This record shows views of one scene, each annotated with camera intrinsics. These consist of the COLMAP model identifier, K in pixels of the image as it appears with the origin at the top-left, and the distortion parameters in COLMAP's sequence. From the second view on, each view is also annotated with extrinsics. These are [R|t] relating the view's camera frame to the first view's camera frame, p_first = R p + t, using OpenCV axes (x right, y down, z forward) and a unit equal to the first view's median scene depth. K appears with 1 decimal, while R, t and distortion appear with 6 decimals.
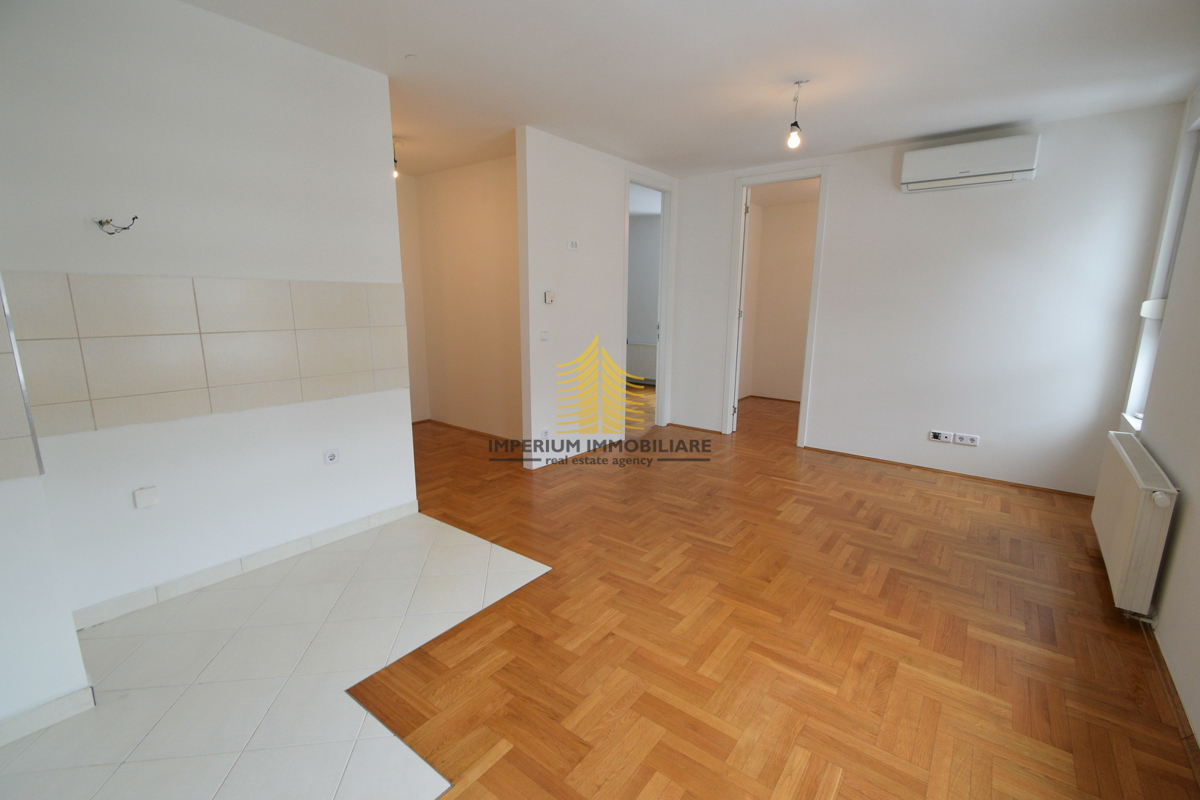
lens RADIAL K [[528.2, 0, 599.7], [0, 528.2, 401.7], [0, 0, 1]] dist [0.007182, -0.000007]
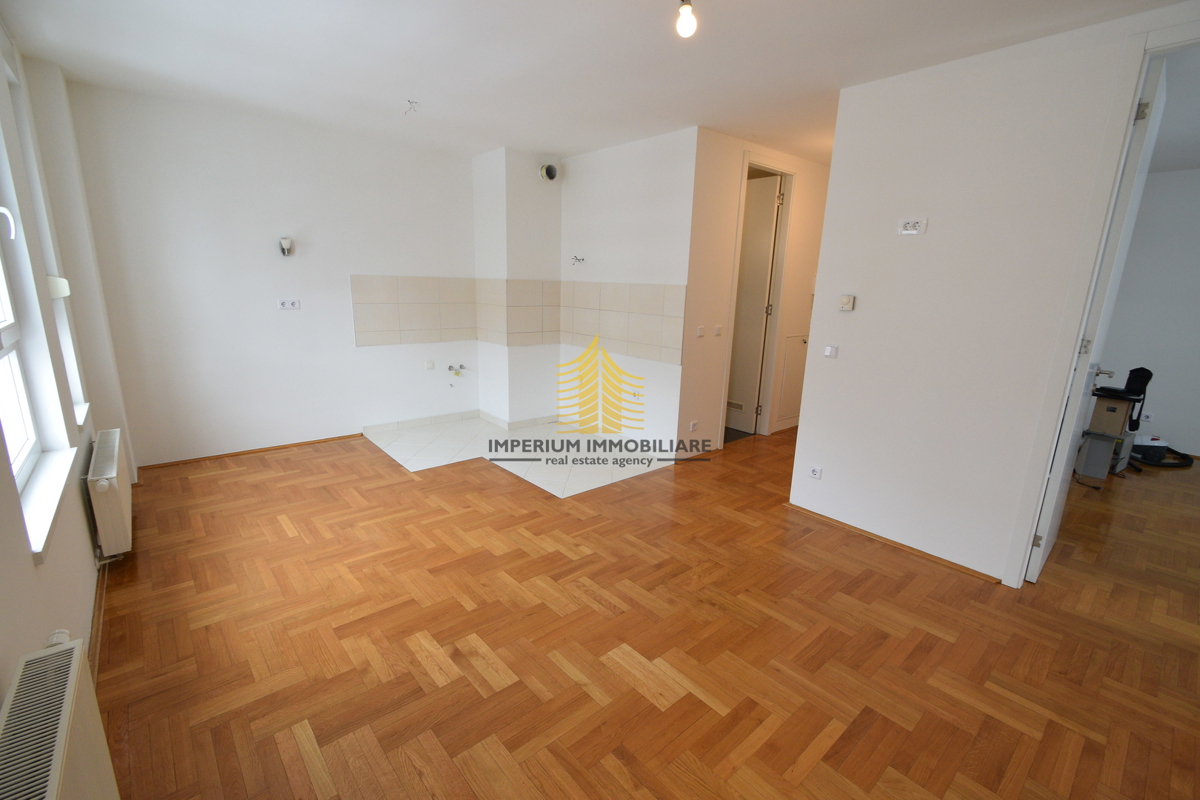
lens RADIAL K [[528.2, 0, 602.4], [0, 528.2, 401.5], [0, 0, 1]] dist [0.007182, -0.000007]
pose [[-0.193432, 0.206843, -0.959062, 0.866220], [-0.219392, 0.943652, 0.247768, -0.206755], [0.956269, 0.258336, -0.137153, 0.947602]]
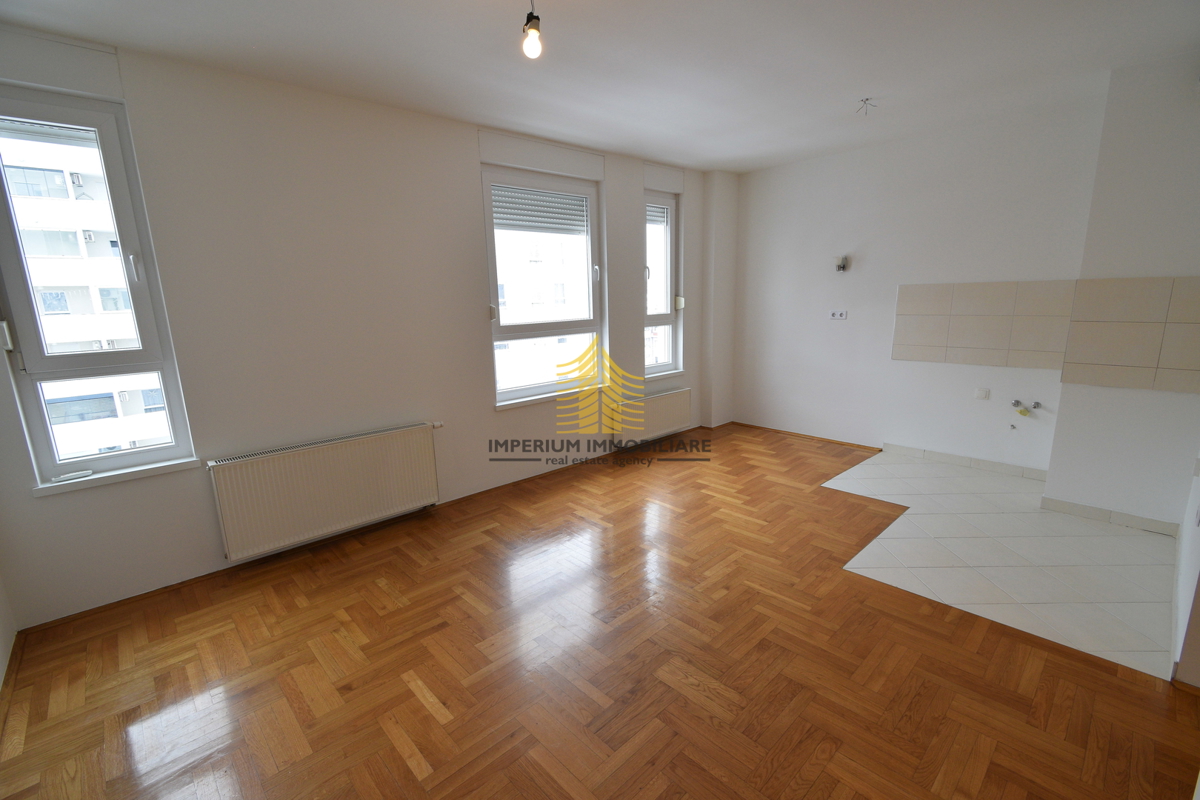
lens RADIAL K [[528.2, 0, 602.3], [0, 528.2, 406.2], [0, 0, 1]] dist [0.007182, -0.000007]
pose [[-0.987439, -0.013658, 0.157406, 0.163050], [0.049354, 0.919739, 0.389415, -0.302172], [-0.150092, 0.392293, -0.907512, 1.454521]]
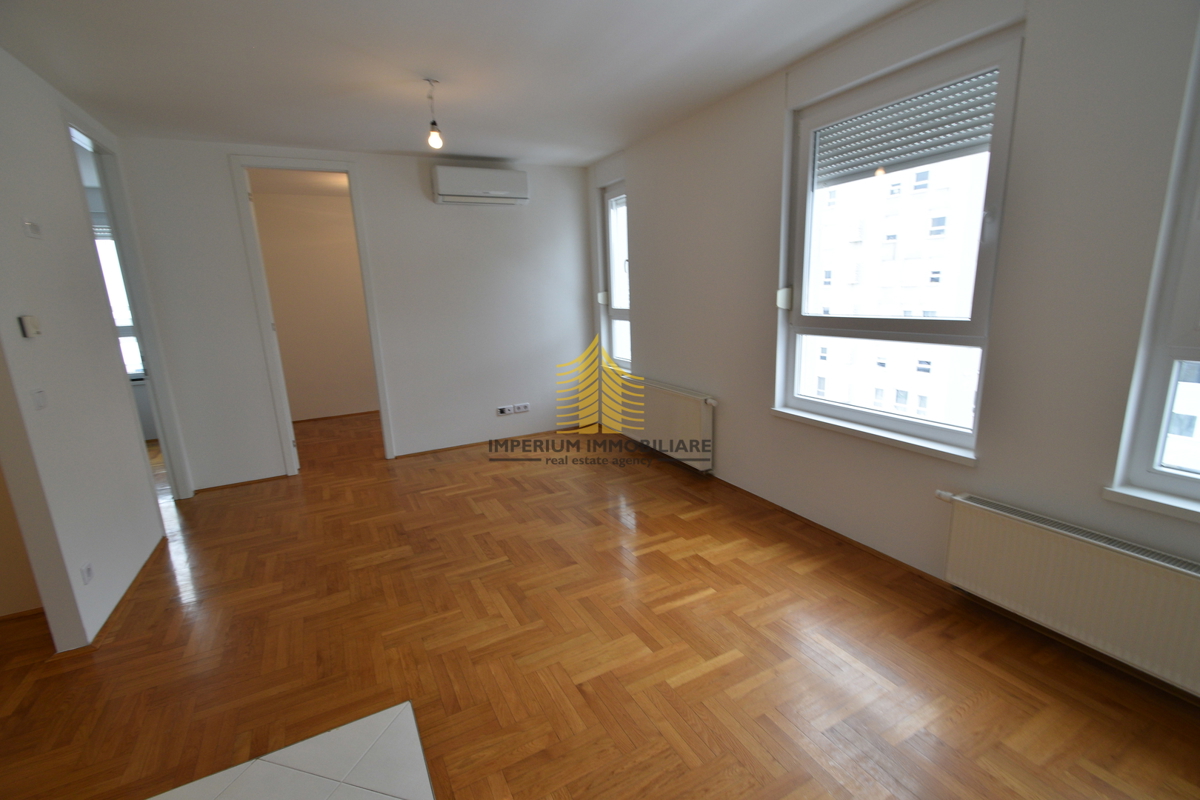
lens RADIAL K [[528.2, 0, 599.7], [0, 528.2, 405.3], [0, 0, 1]] dist [0.007182, -0.000007]
pose [[0.417144, -0.222816, 0.881104, -0.403984], [0.218540, 0.965627, 0.140726, -0.084863], [-0.882174, 0.133854, 0.451500, 0.315738]]
